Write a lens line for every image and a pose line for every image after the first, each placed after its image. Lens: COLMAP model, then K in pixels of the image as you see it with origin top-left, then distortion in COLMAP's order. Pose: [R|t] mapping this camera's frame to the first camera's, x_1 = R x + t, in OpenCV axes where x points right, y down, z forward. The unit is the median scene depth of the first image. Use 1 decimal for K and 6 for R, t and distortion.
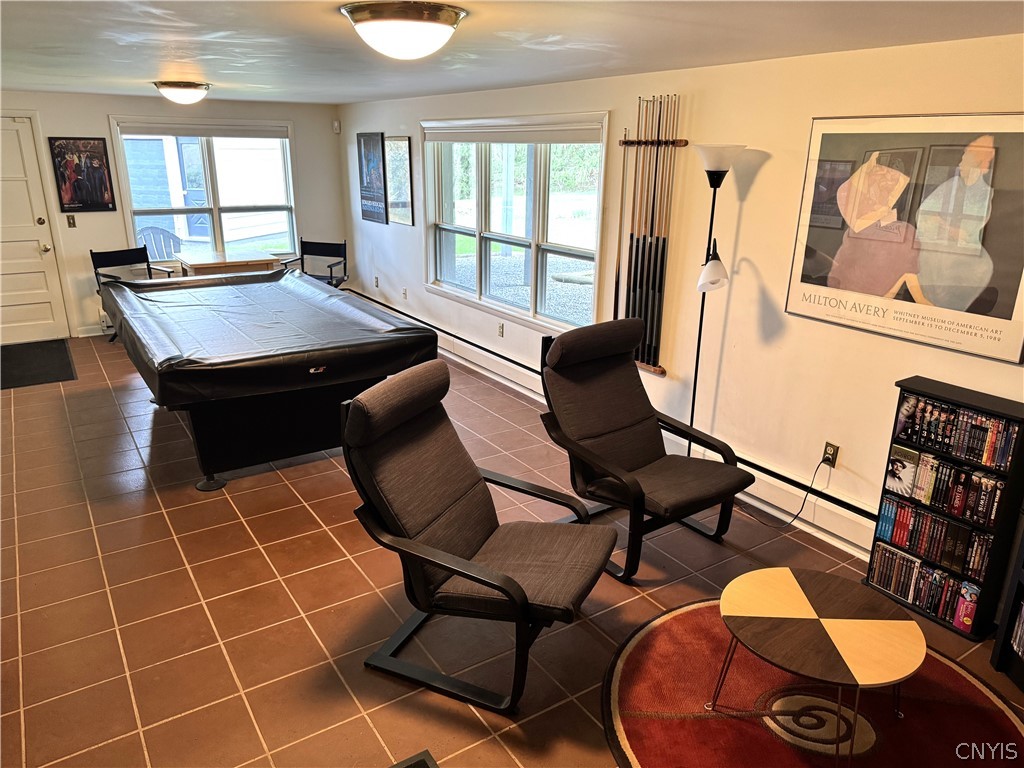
lens RADIAL K [[716.6, 0, 512.0], [0, 716.6, 384.0], [0, 0, 1]] dist [0.126632, -0.200992]
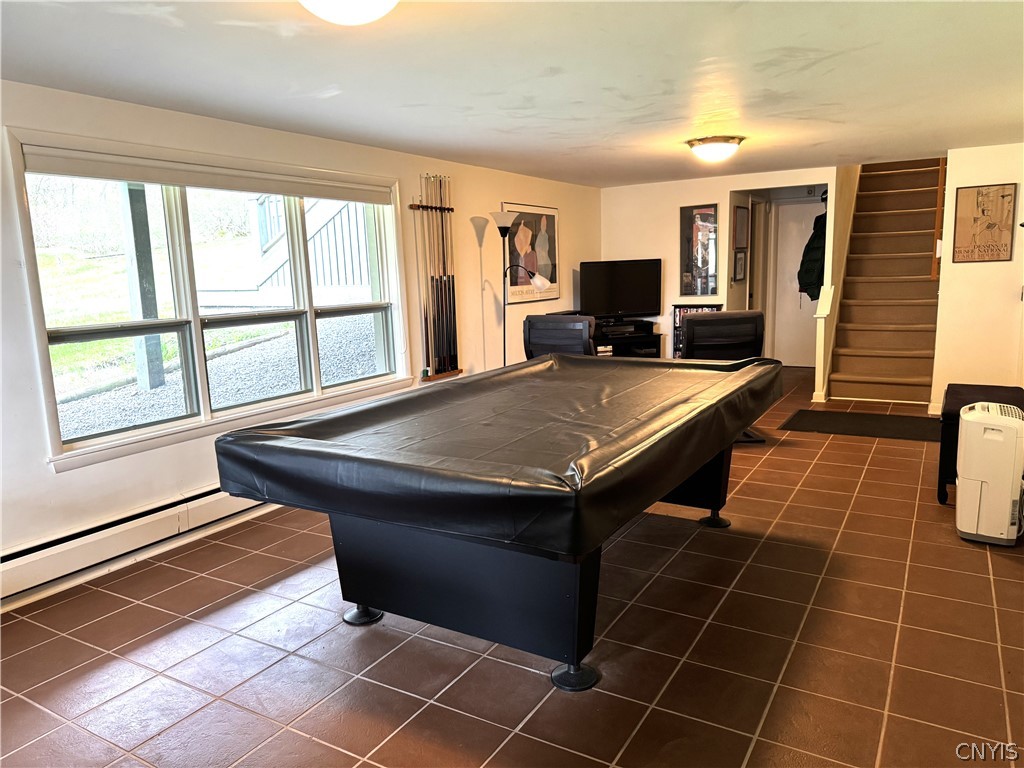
lens RADIAL K [[716.6, 0, 512.0], [0, 716.6, 384.0], [0, 0, 1]] dist [0.126632, -0.200992]
pose [[-0.431557, -0.147924, 0.889875, -1.205722], [0.301125, 0.906258, 0.296682, -0.423451], [-0.850342, 0.395999, -0.346559, 1.594037]]
